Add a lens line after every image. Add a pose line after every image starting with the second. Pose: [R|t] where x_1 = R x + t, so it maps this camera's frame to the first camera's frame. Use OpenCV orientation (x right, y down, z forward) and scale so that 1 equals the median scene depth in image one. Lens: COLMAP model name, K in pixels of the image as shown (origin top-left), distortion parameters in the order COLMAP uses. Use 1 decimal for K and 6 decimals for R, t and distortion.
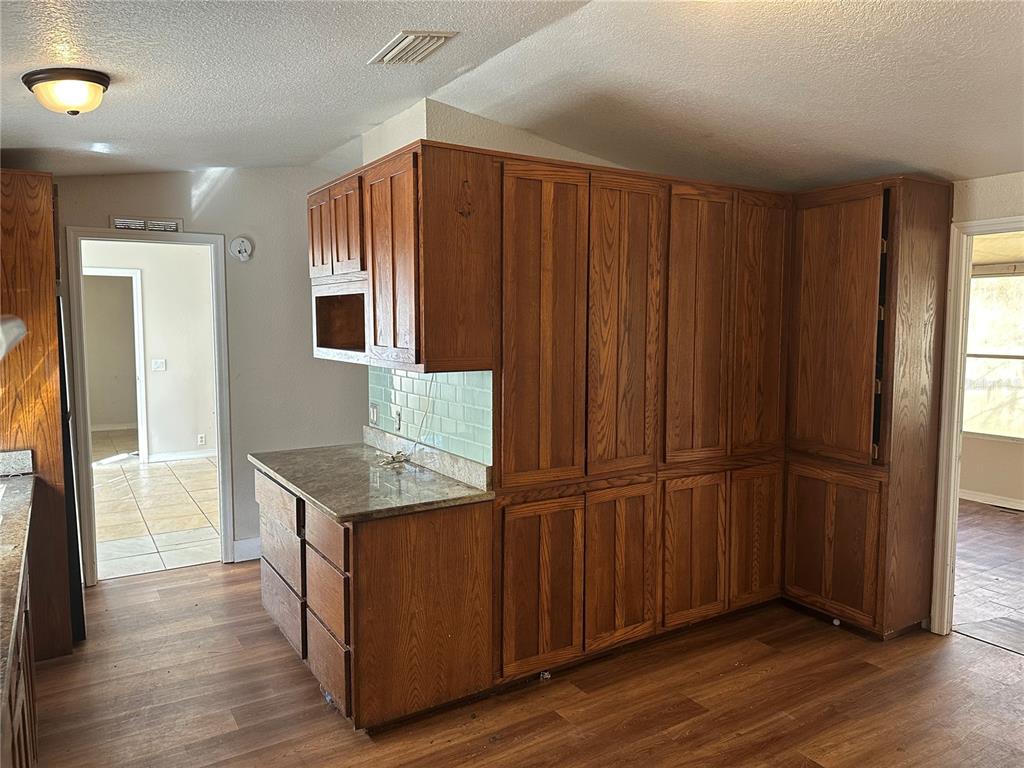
lens RADIAL K [[725.5, 0, 513.4], [0, 725.5, 379.8], [0, 0, 1]] dist [0.063342, -0.009327]
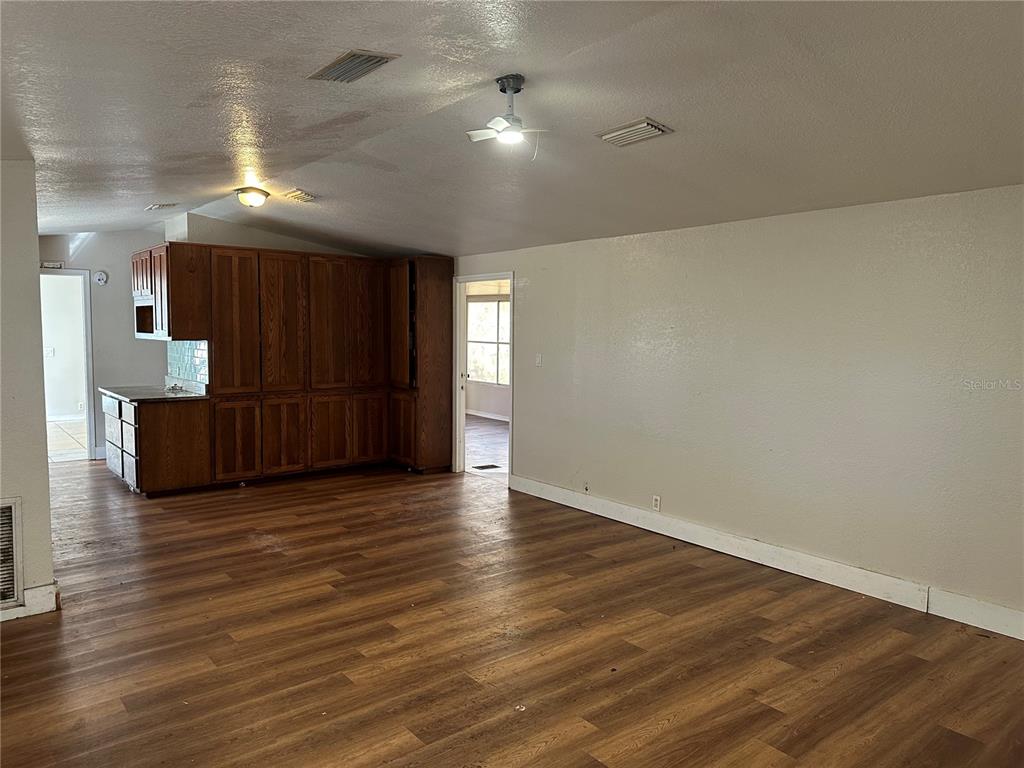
lens RADIAL K [[725.5, 0, 510.3], [0, 725.5, 388.0], [0, 0, 1]] dist [0.063342, -0.009327]
pose [[0.995492, -0.001524, 0.094831, 0.592846], [0.001290, 0.999996, 0.002532, 0.110240], [-0.094835, -0.002398, 0.995490, -1.159758]]
